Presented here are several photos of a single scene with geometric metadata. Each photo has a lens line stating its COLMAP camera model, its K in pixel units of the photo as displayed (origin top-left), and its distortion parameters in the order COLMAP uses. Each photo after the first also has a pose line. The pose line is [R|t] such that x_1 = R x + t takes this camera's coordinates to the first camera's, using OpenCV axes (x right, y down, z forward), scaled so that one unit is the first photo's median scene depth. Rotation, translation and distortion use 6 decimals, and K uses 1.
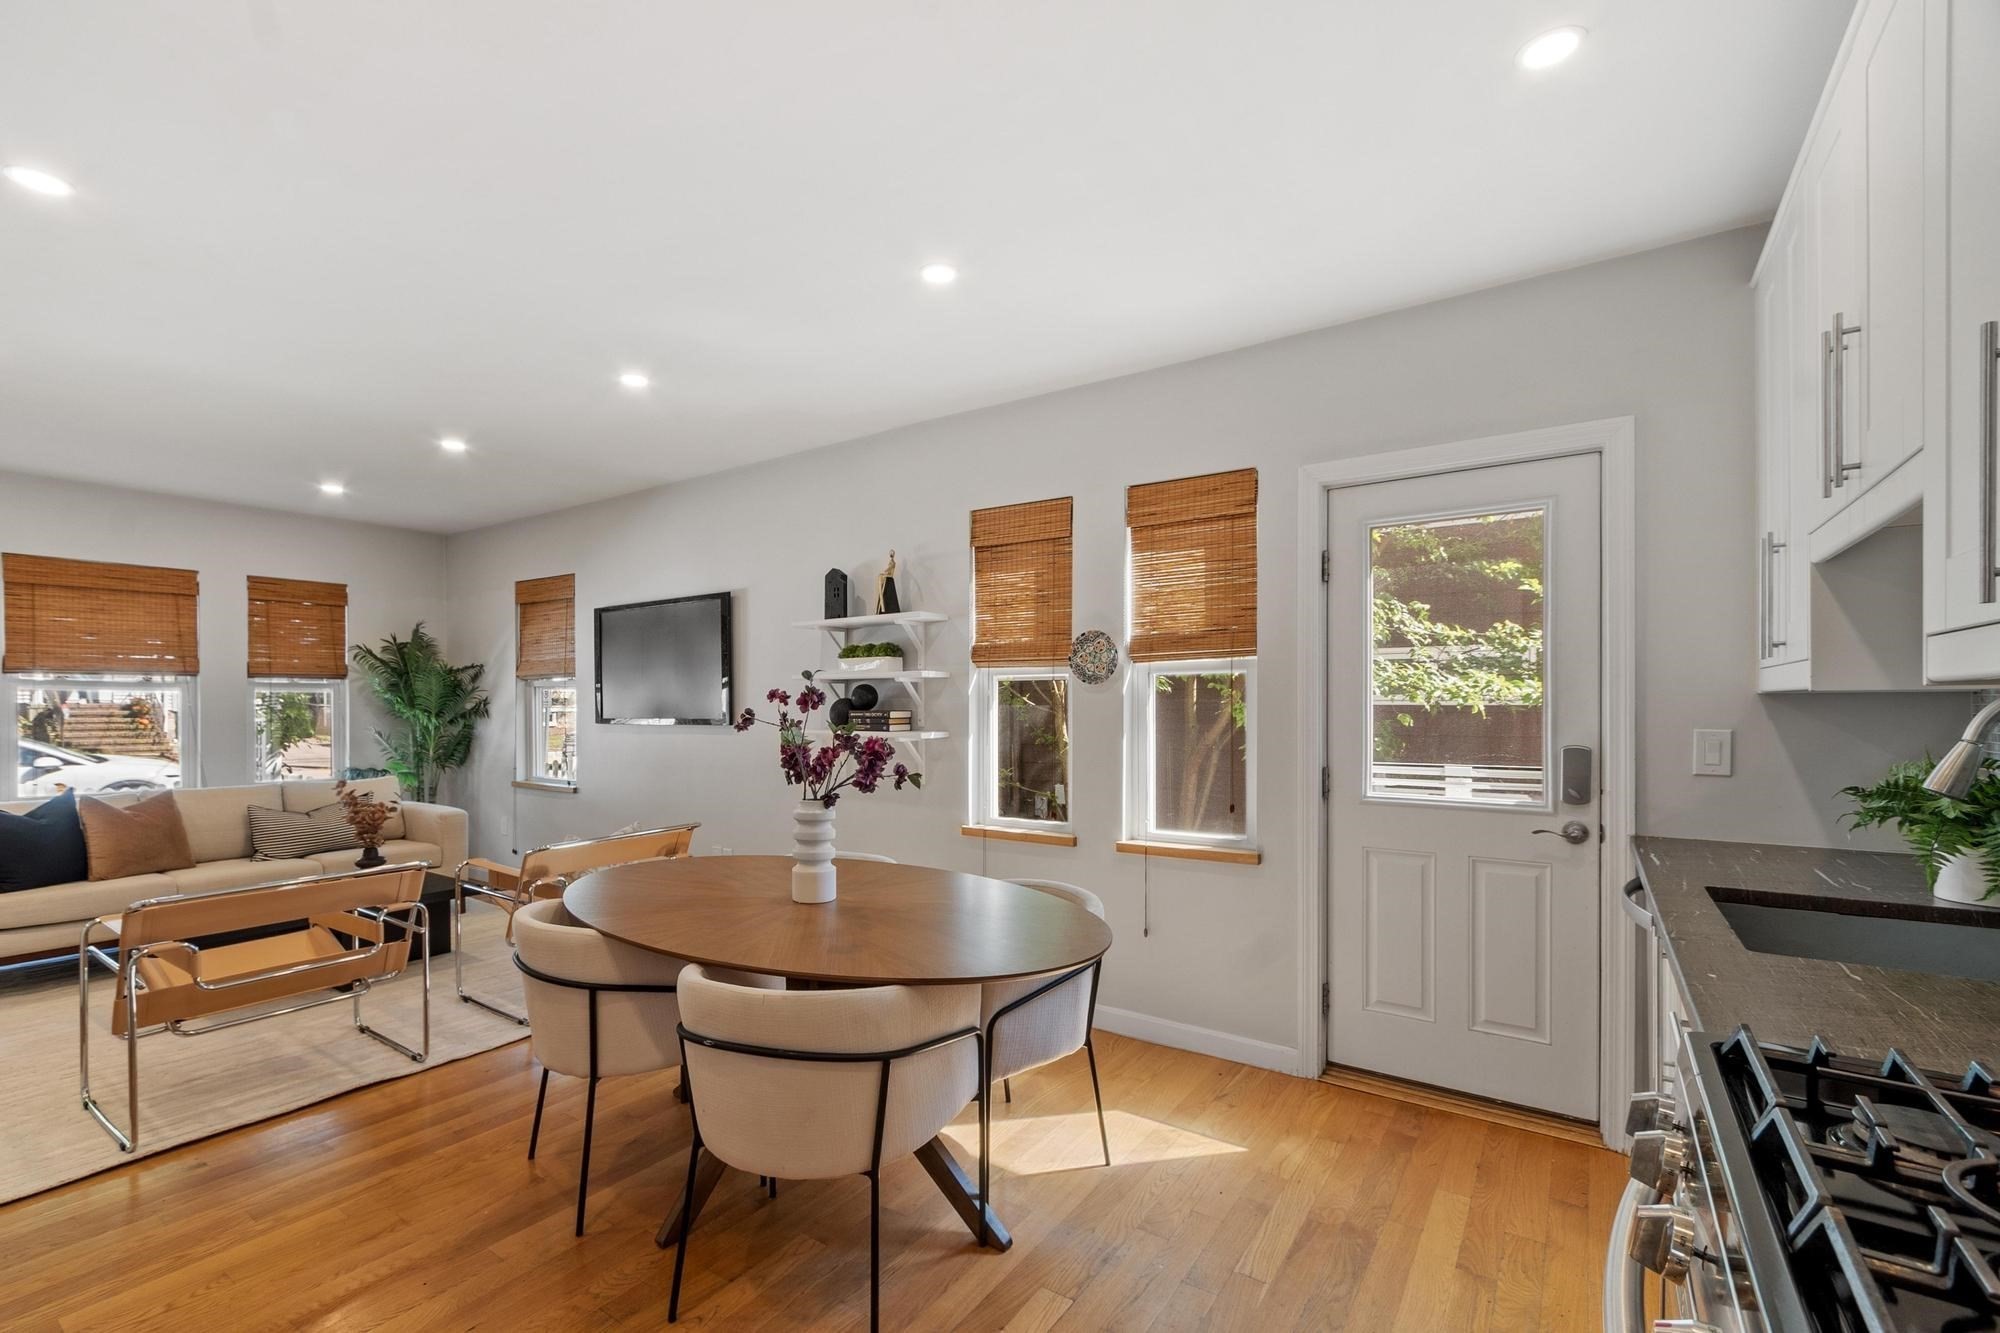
lens RADIAL K [[865.9, 0, 979.1], [0, 865.9, 710.5], [0, 0, 1]] dist [0.001251, 0.000202]
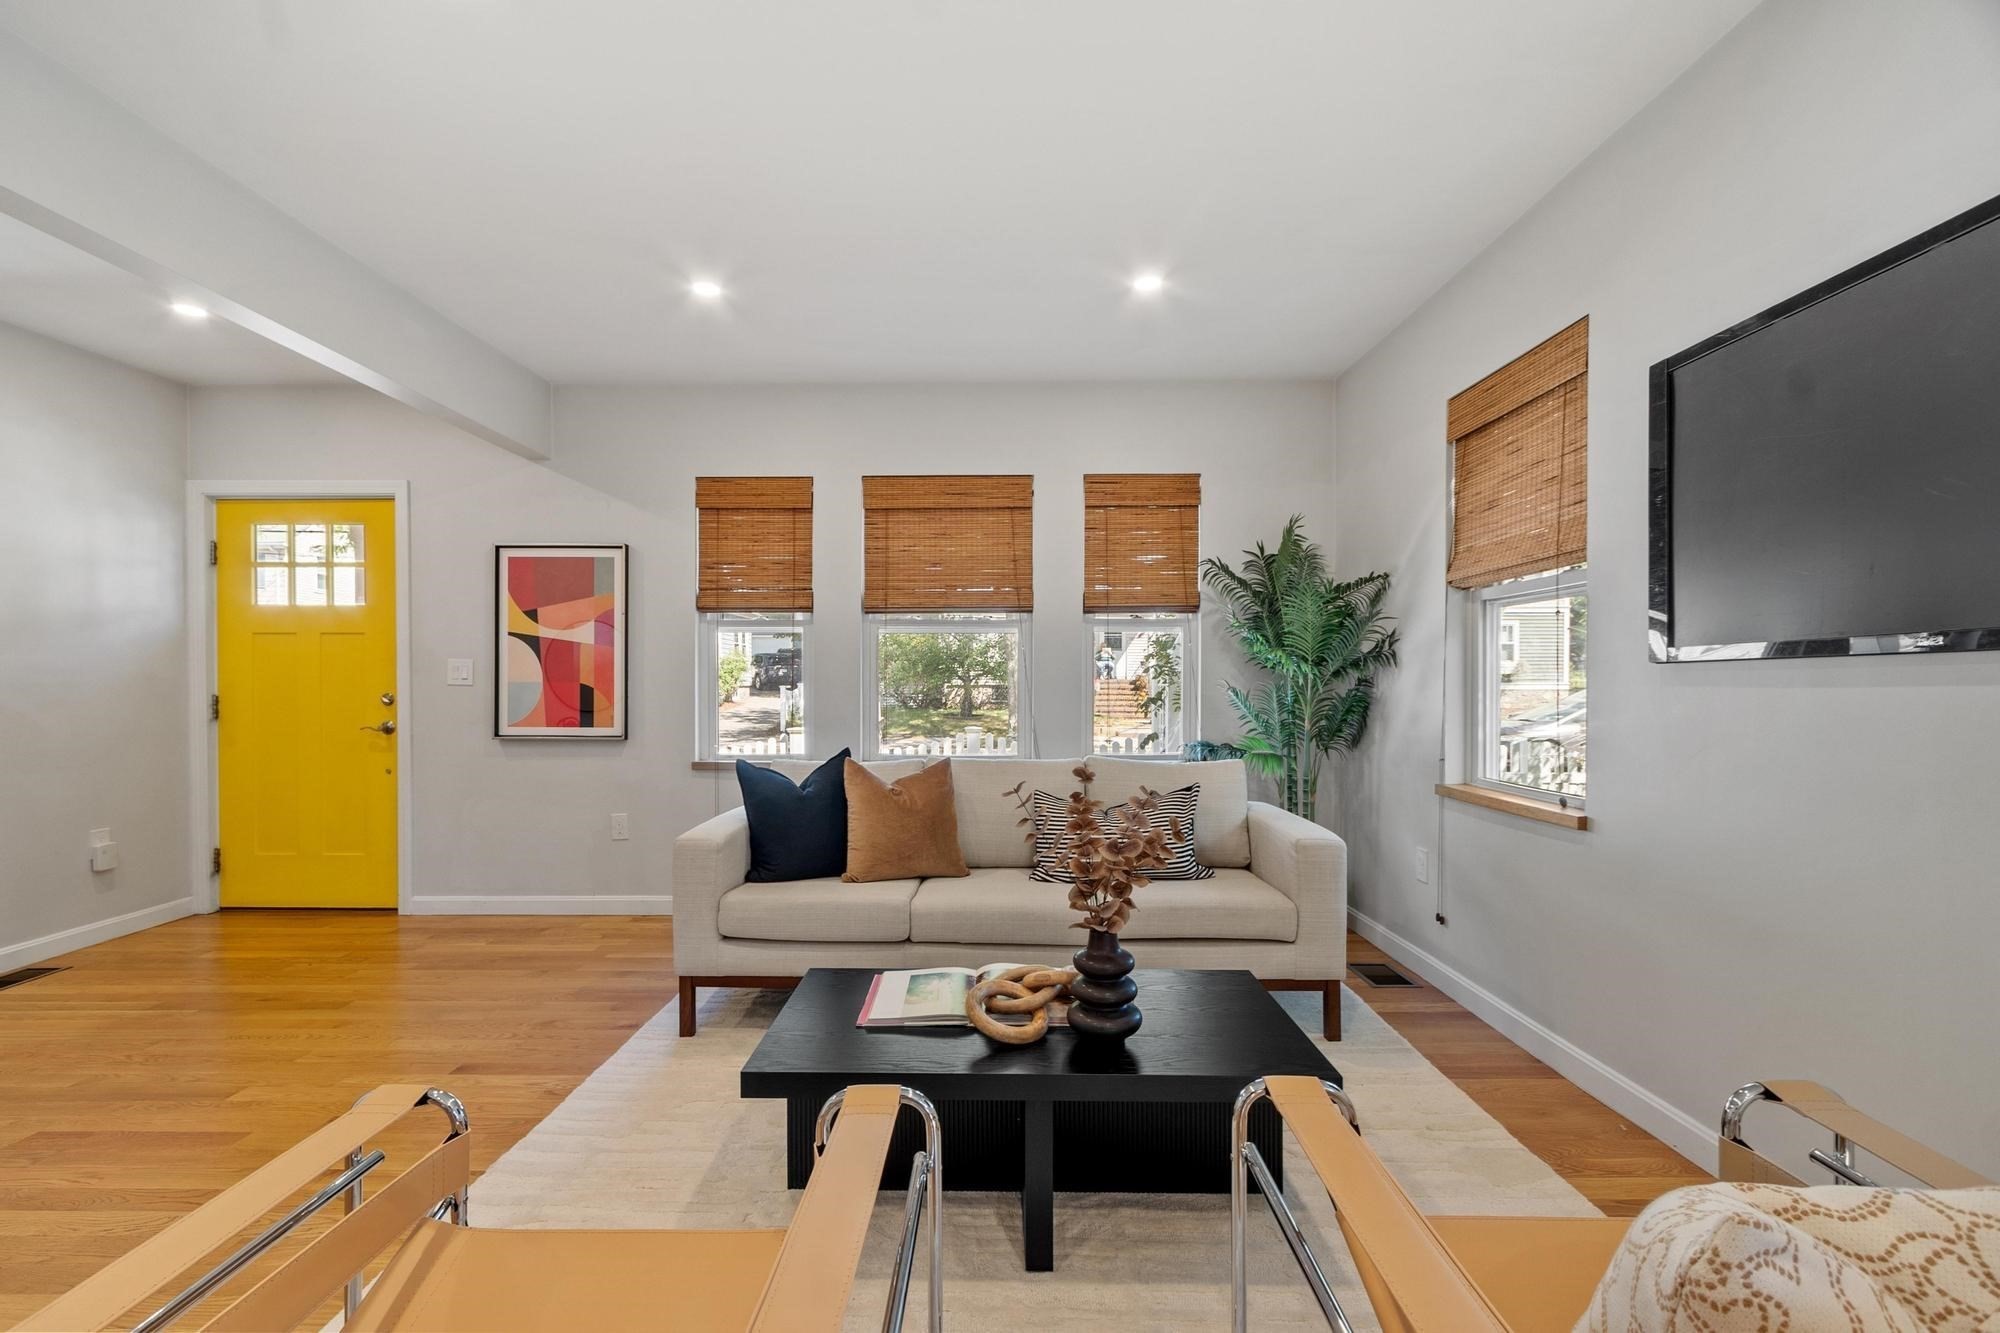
lens RADIAL K [[865.9, 0, 980.0], [0, 865.9, 702.1], [0, 0, 1]] dist [0.001251, 0.000202]
pose [[0.554563, 0.014730, -0.832011, -0.132980], [-0.005263, 0.999885, 0.014194, 0.013519], [0.832125, -0.003492, 0.554577, 0.248076]]
